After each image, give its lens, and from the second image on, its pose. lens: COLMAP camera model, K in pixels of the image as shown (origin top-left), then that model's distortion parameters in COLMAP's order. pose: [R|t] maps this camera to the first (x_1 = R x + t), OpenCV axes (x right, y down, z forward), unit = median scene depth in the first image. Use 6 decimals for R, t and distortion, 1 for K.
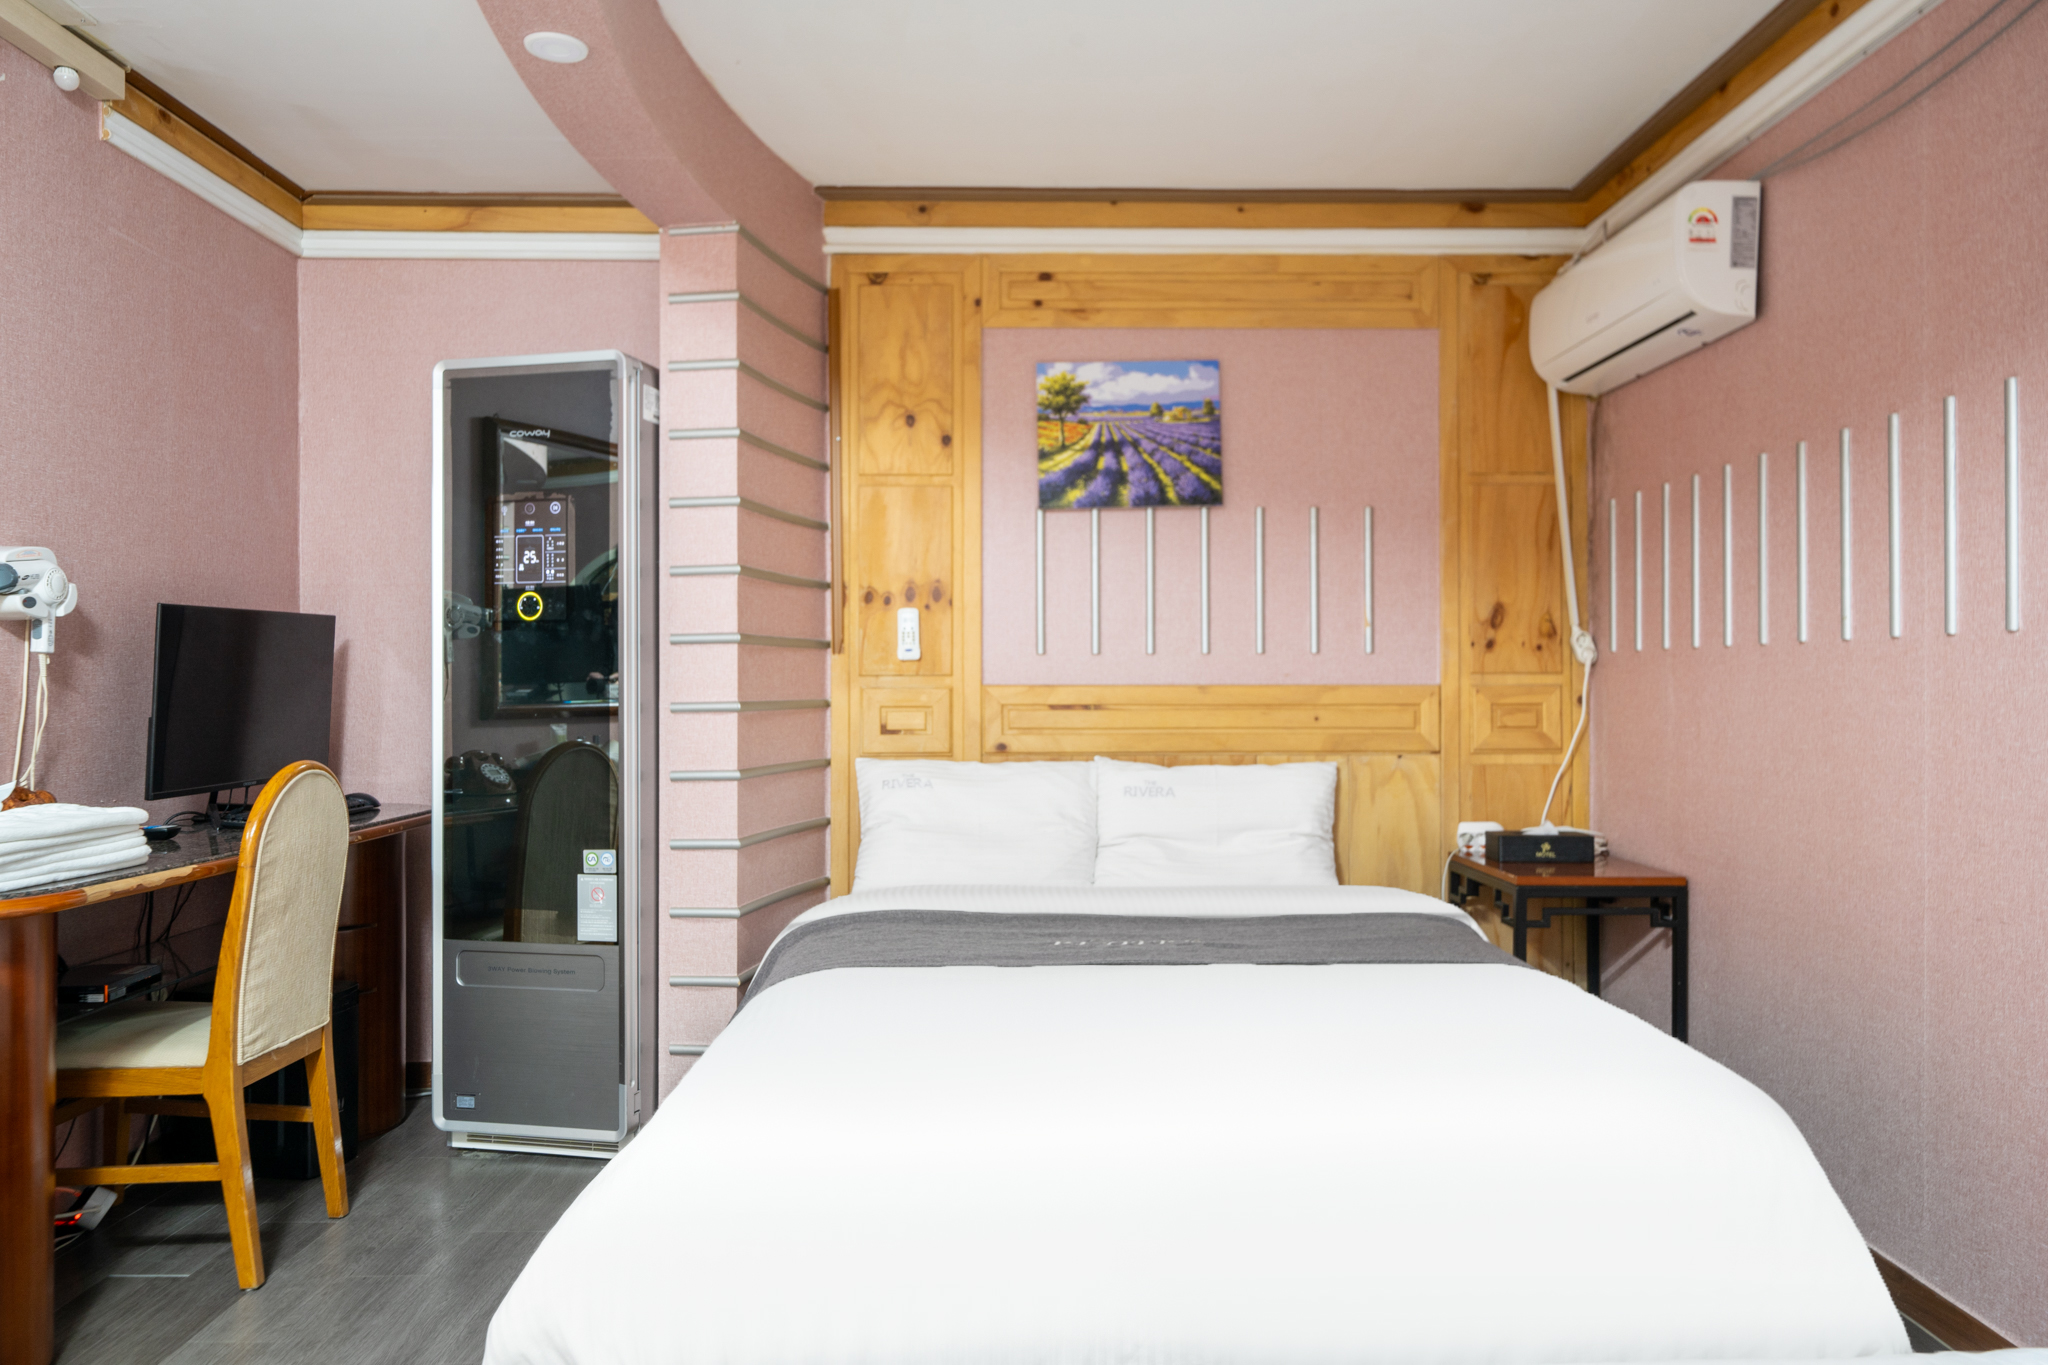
lens RADIAL K [[1363.7, 0, 1004.8], [0, 1363.7, 675.1], [0, 0, 1]] dist [0.000476, 0.001025]
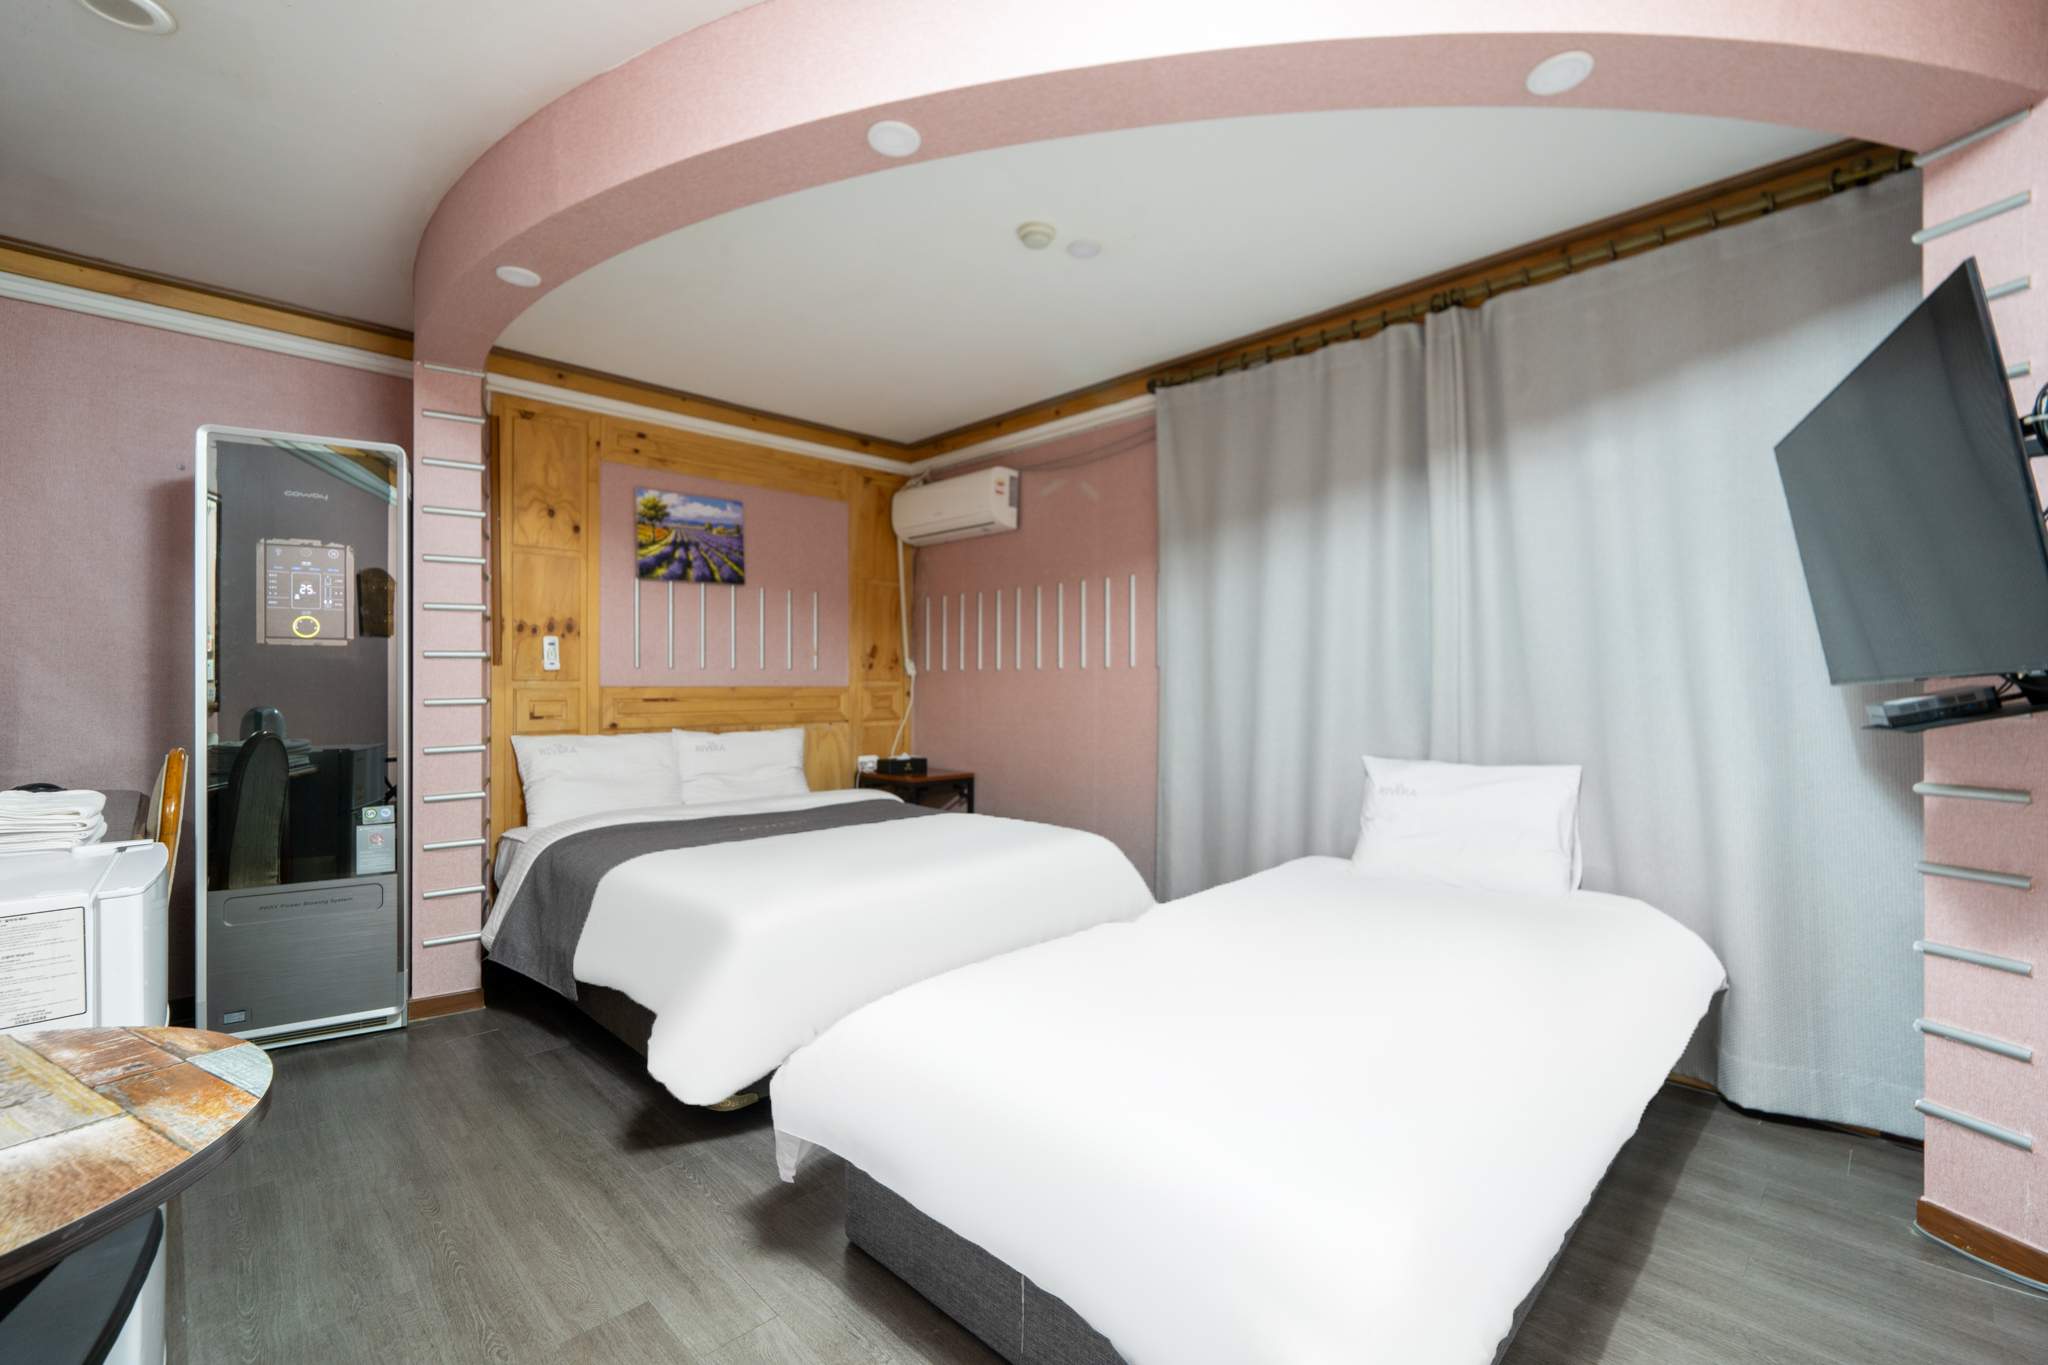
lens RADIAL K [[892.1, 0, 1015.2], [0, 892.1, 682.4], [0, 0, 1]] dist [-0.000432, -0.000480]
pose [[0.724046, 0.002682, 0.689746, -0.384182], [-0.004767, 0.999988, 0.001116, -0.000997], [-0.689735, -0.004096, 0.724050, -0.080495]]
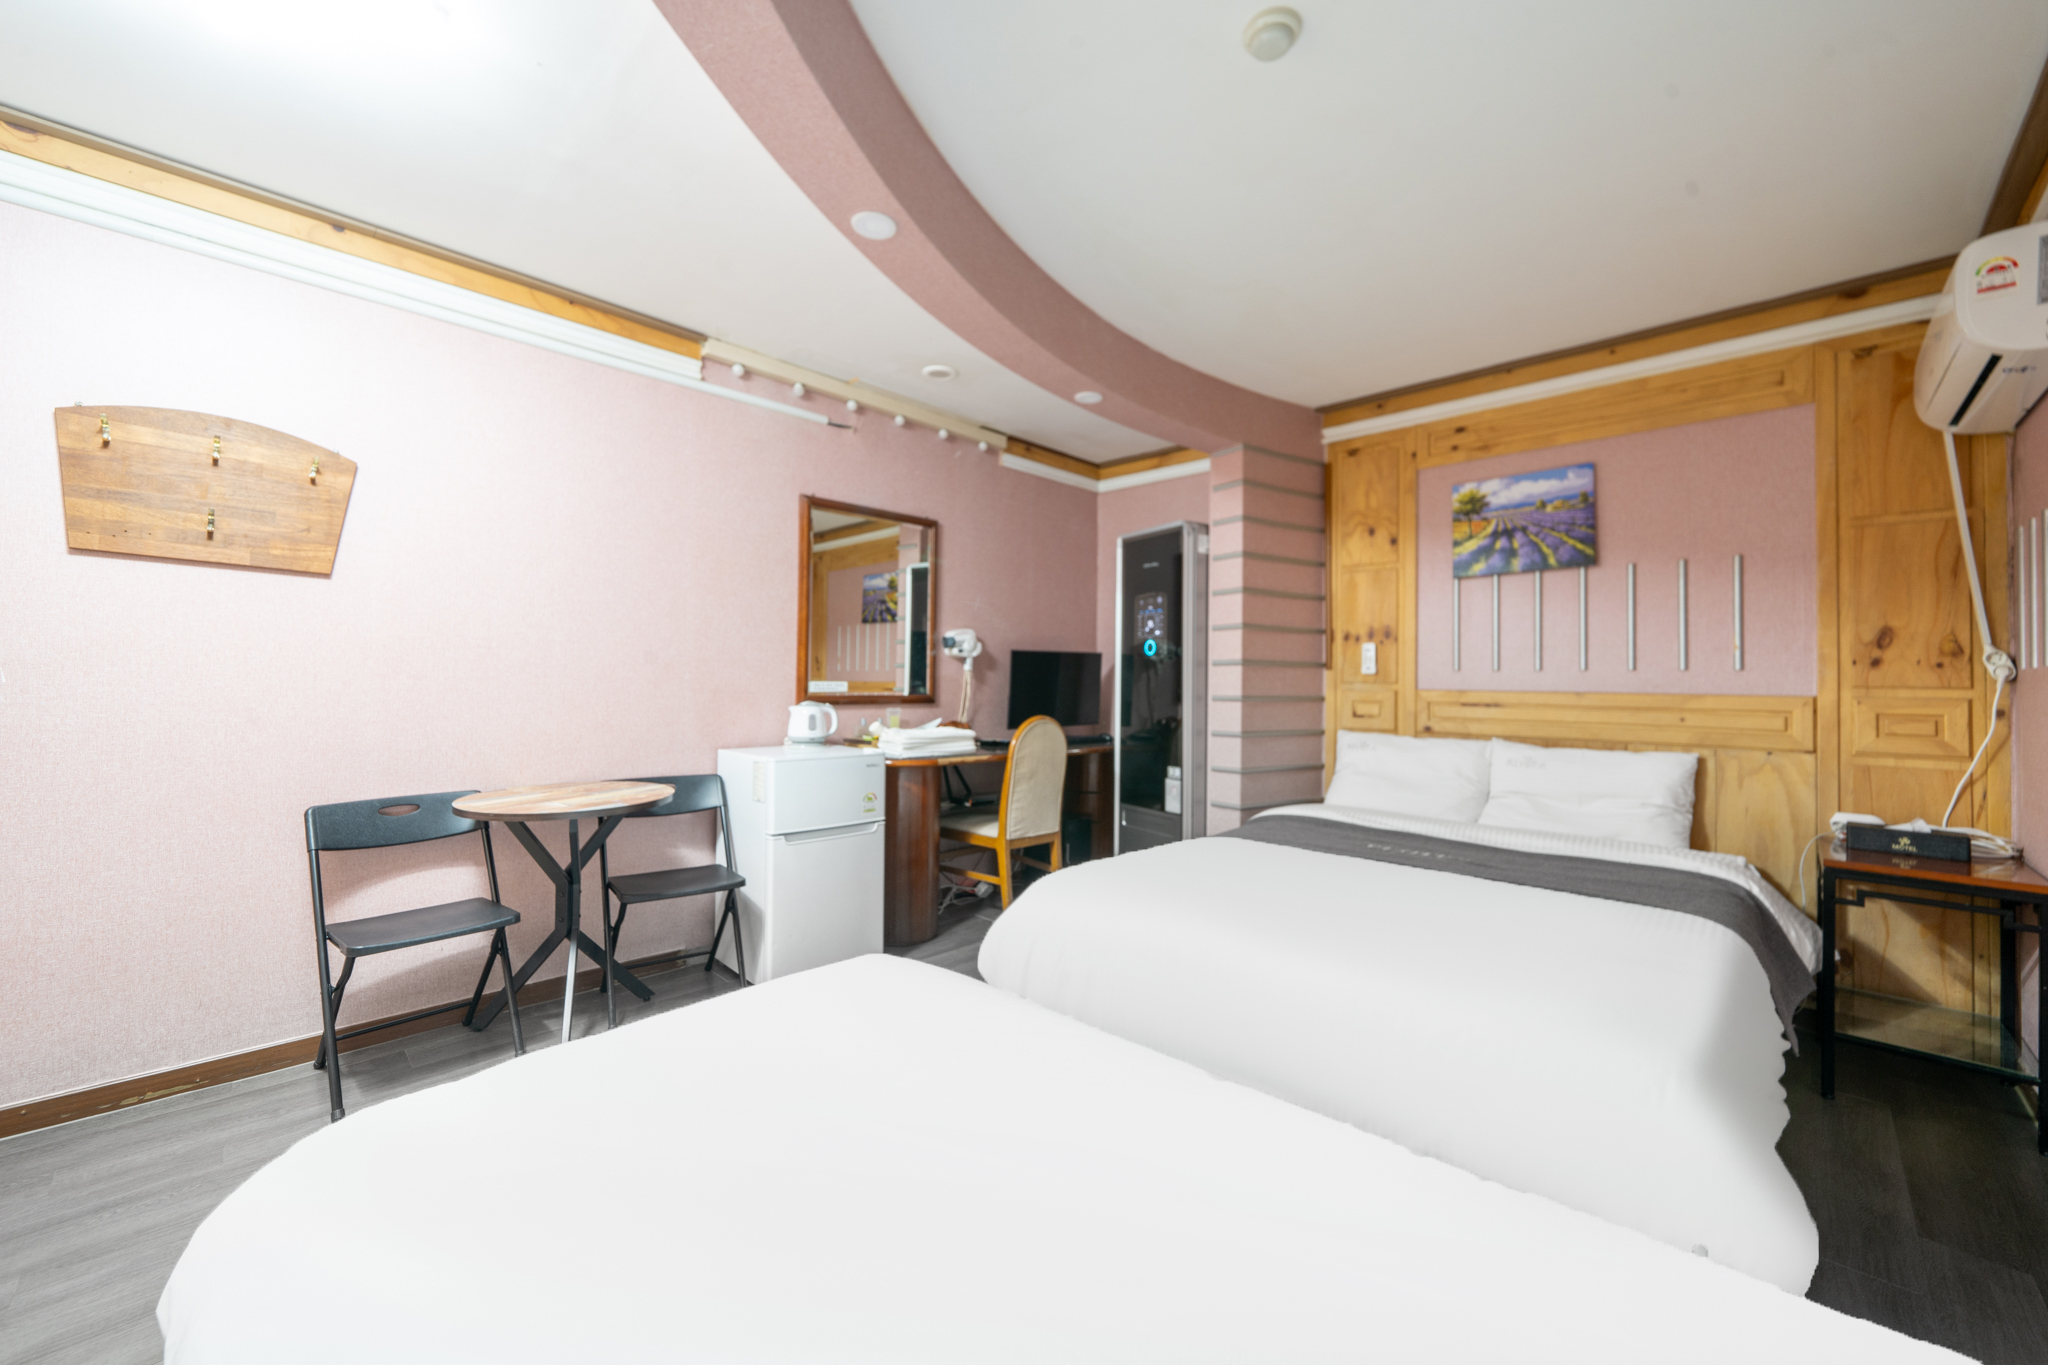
lens RADIAL K [[758.6, 0, 1039.5], [0, 758.6, 667.0], [0, 0, 1]] dist [-0.004228, -0.000147]
pose [[0.718897, -0.001958, -0.695114, 0.289966], [-0.009772, 0.999869, -0.012923, -0.003504], [0.695048, 0.016082, 0.718784, 0.041579]]
